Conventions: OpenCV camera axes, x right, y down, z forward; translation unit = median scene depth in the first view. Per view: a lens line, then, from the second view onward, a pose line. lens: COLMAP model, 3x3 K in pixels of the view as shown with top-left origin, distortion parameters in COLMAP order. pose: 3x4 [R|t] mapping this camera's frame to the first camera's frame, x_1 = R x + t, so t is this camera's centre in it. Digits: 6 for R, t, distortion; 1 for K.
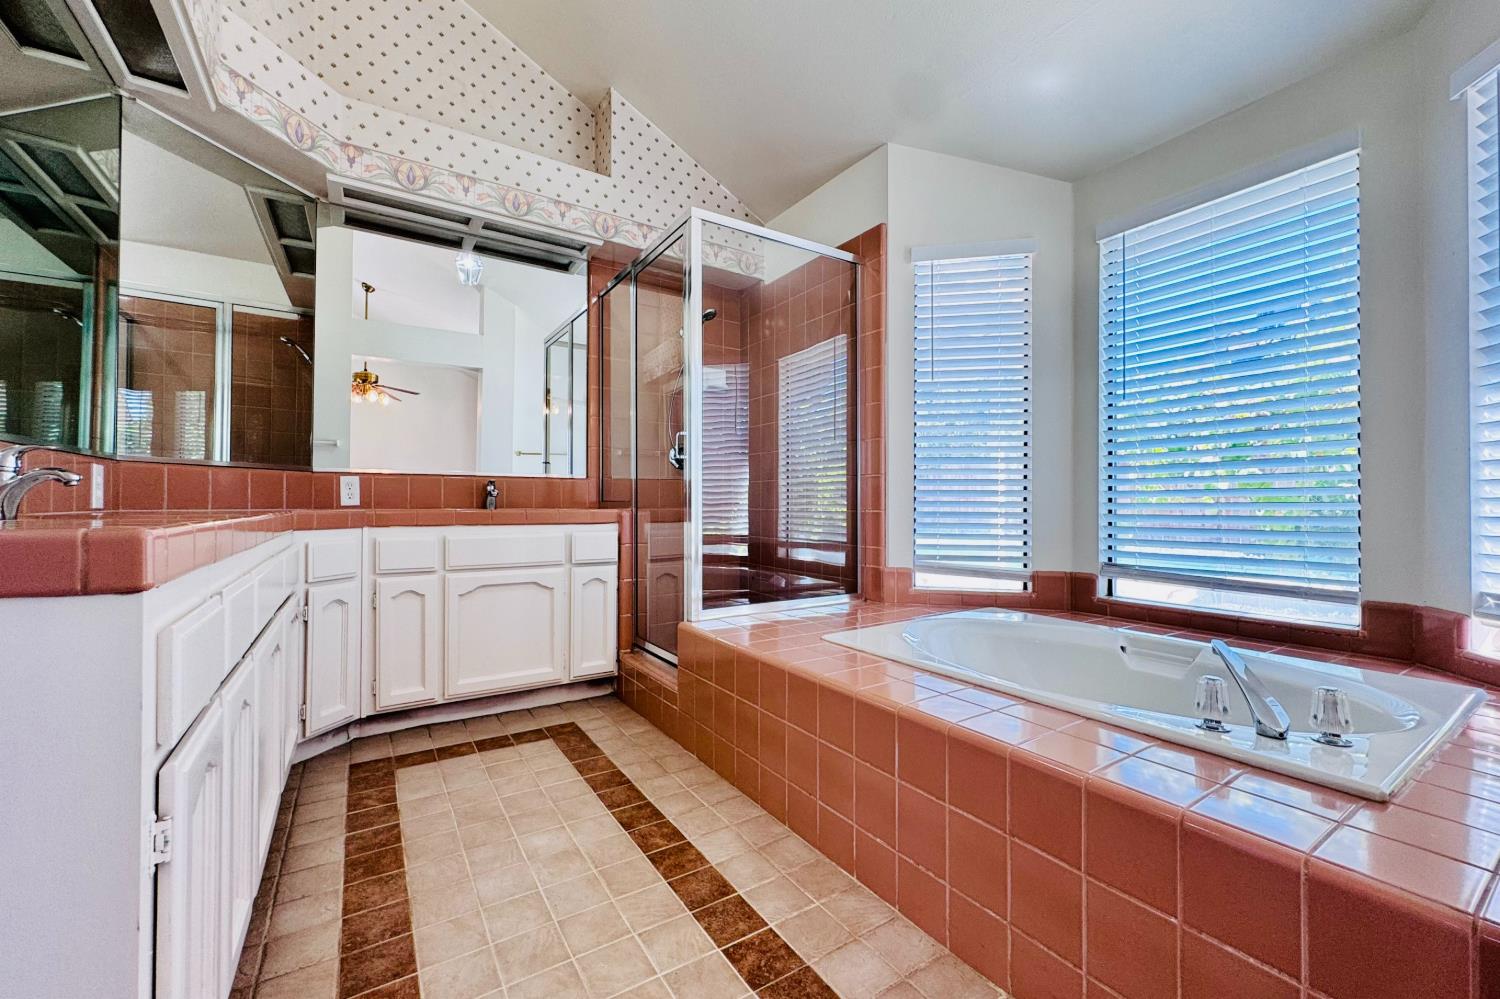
lens RADIAL K [[600.9, 0, 750.1], [0, 600.9, 488.5], [0, 0, 1]] dist [-0.000930, 0.000105]
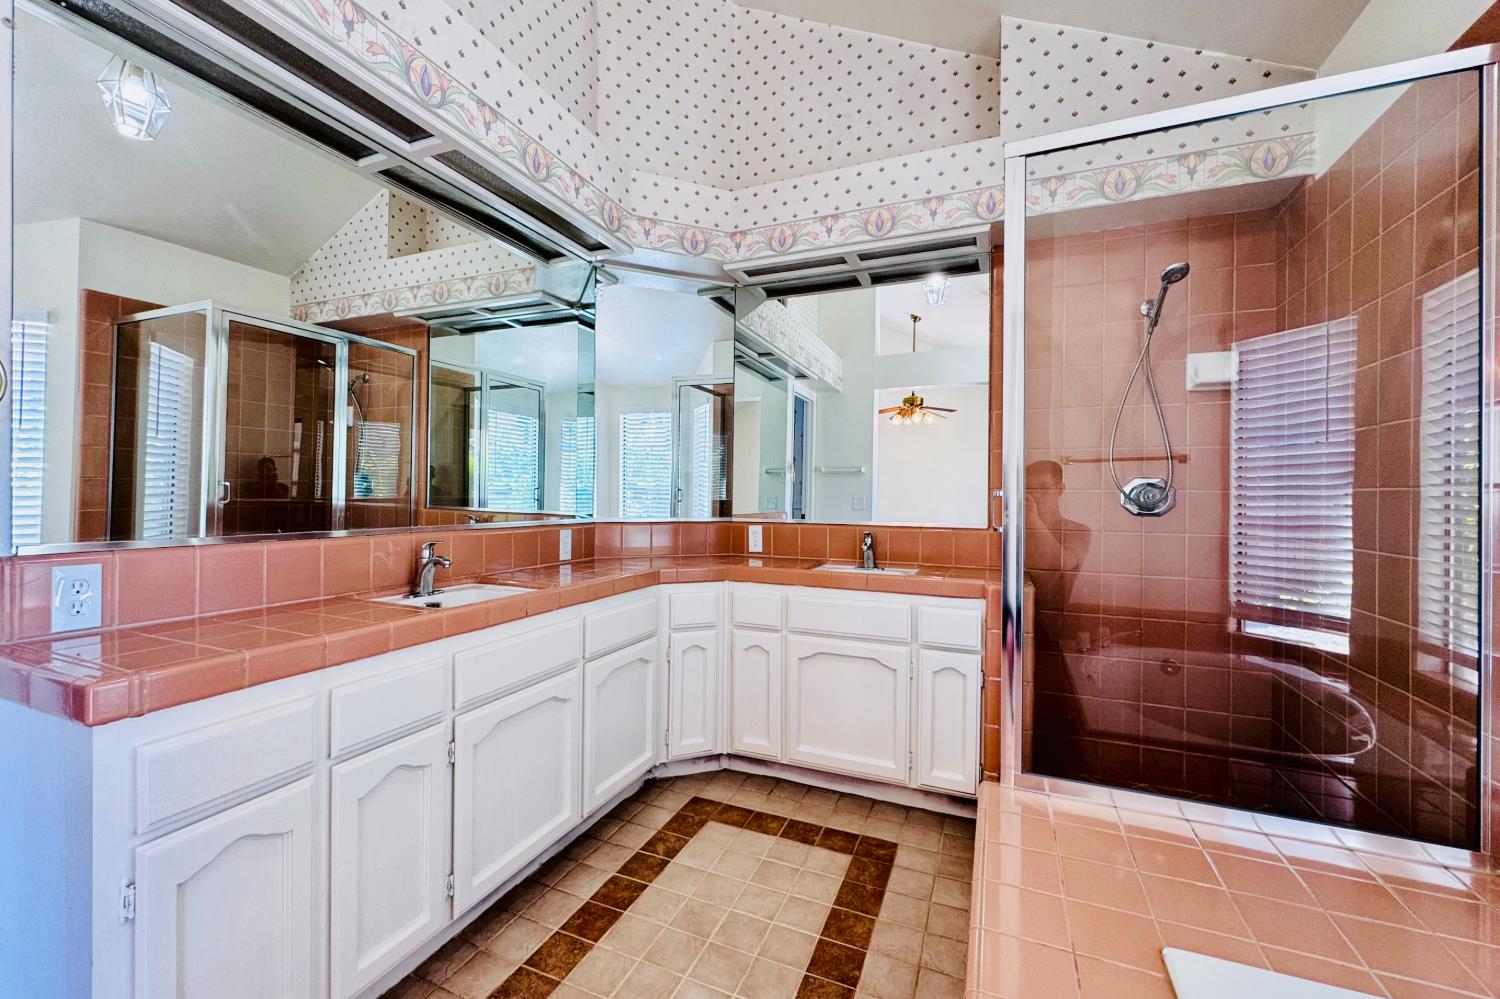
lens RADIAL K [[600.9, 0, 752.8], [0, 600.9, 489.1], [0, 0, 1]] dist [-0.000930, 0.000105]
pose [[0.563681, -0.002533, -0.825989, 0.280399], [0.011070, 0.999929, 0.004489, -0.102510], [0.825918, -0.011674, 0.563669, 0.401037]]
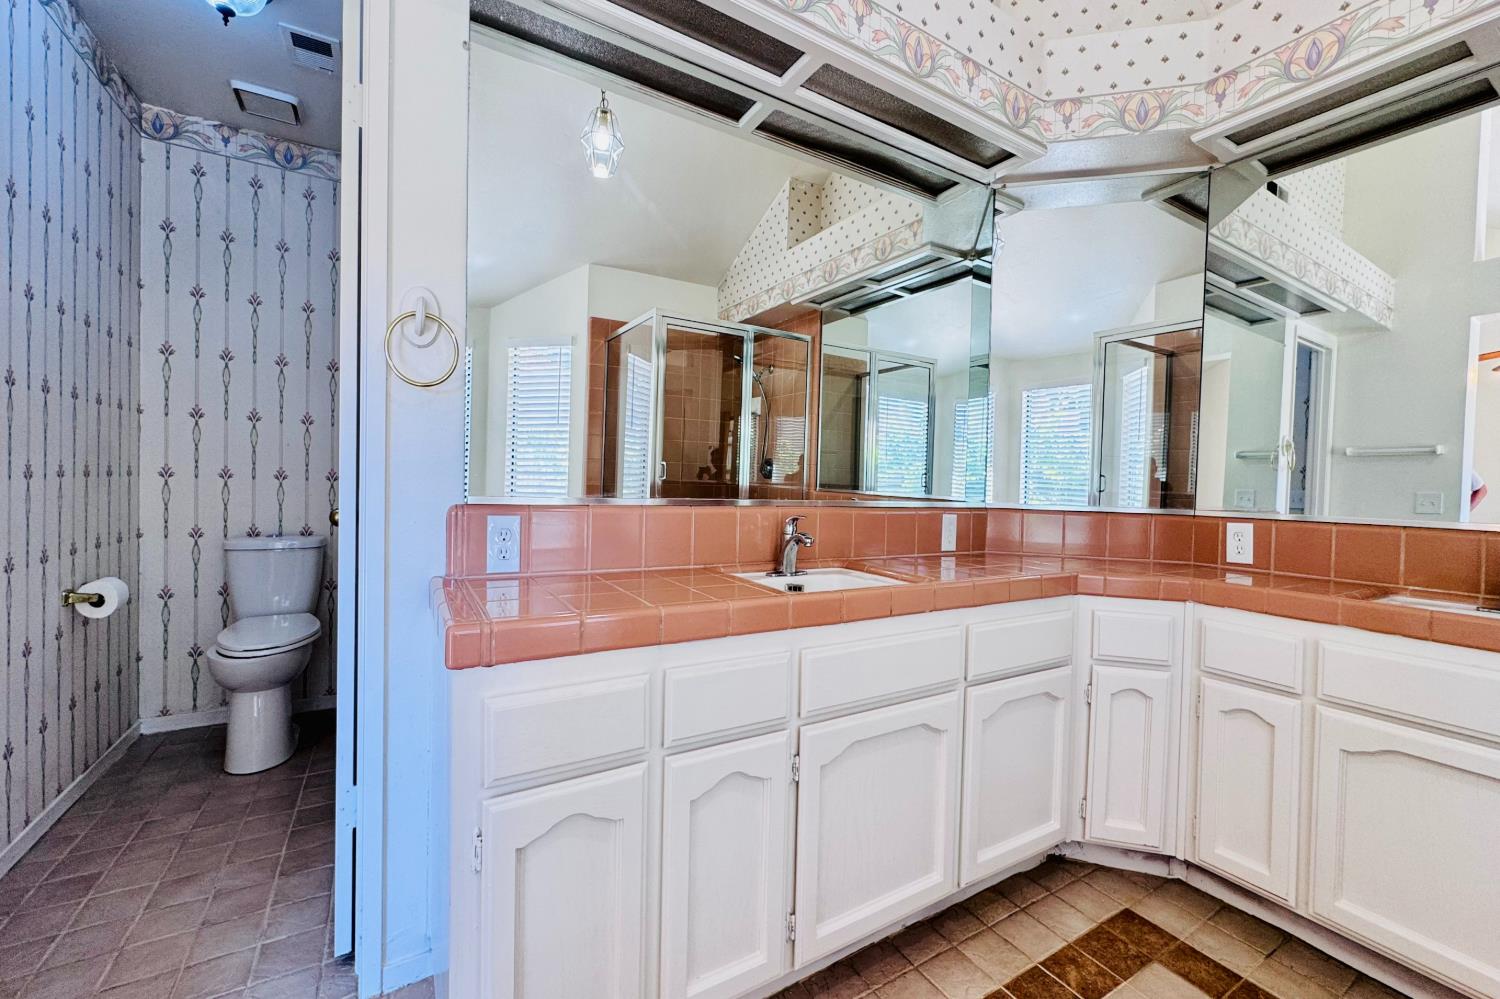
lens RADIAL K [[600.9, 0, 749.3], [0, 600.9, 489.1], [0, 0, 1]] dist [-0.000930, 0.000105]
pose [[-0.043344, 0.011192, -0.998998, 0.103995], [-0.003313, 0.999930, 0.011346, -0.075053], [0.999055, 0.003802, -0.043304, 0.471763]]
